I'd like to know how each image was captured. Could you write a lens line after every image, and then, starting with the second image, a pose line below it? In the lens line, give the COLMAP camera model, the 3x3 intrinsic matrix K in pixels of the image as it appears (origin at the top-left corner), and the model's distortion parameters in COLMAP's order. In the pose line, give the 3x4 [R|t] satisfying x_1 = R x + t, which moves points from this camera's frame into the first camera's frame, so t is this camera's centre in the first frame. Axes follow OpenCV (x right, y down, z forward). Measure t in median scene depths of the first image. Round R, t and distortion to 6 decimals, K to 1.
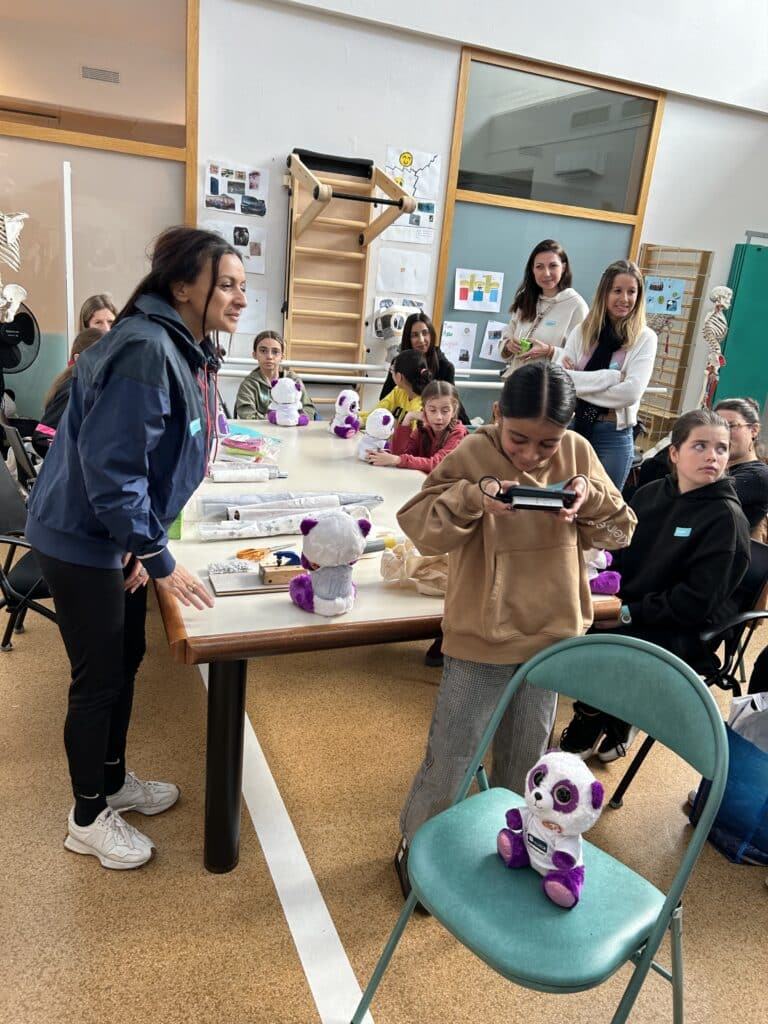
lens RADIAL K [[774.5, 0, 384.8], [0, 774.5, 510.4], [0, 0, 1]] dist [0.044838, -0.050230]
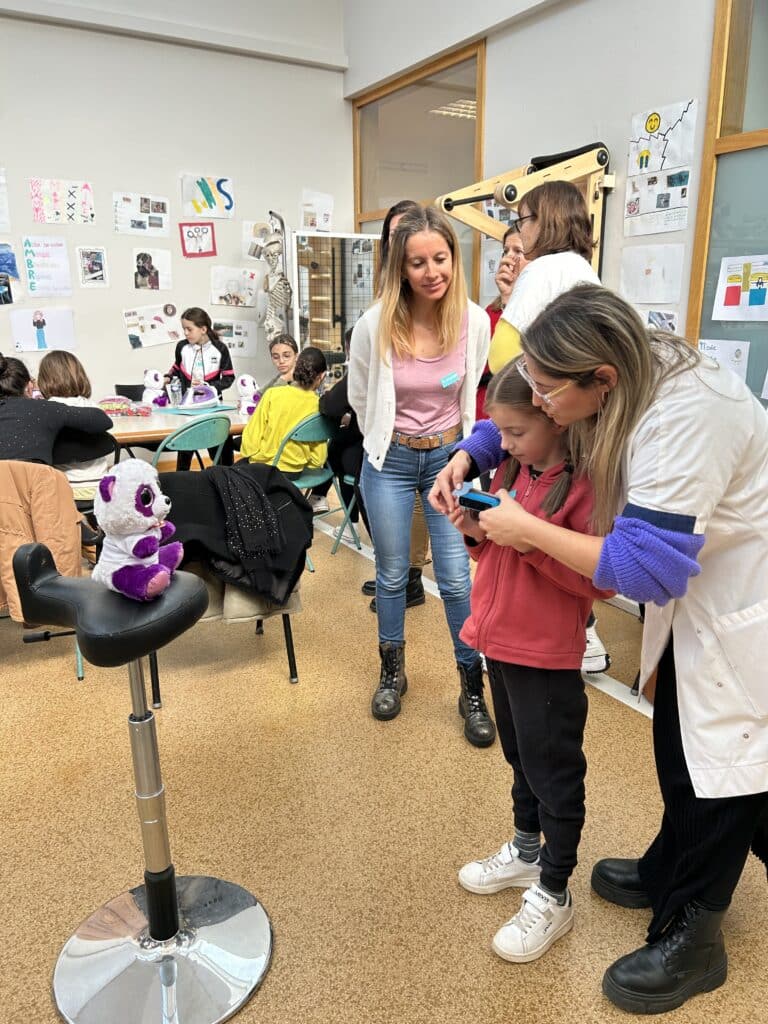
lens RADIAL K [[774.5, 0, 388.7], [0, 774.5, 516.1], [0, 0, 1]] dist [0.044838, -0.050230]
pose [[0.133294, 0.171552, -0.976116, 0.733910], [-0.278026, 0.951829, 0.129318, -0.114537], [0.951280, 0.254148, 0.174569, 0.683242]]
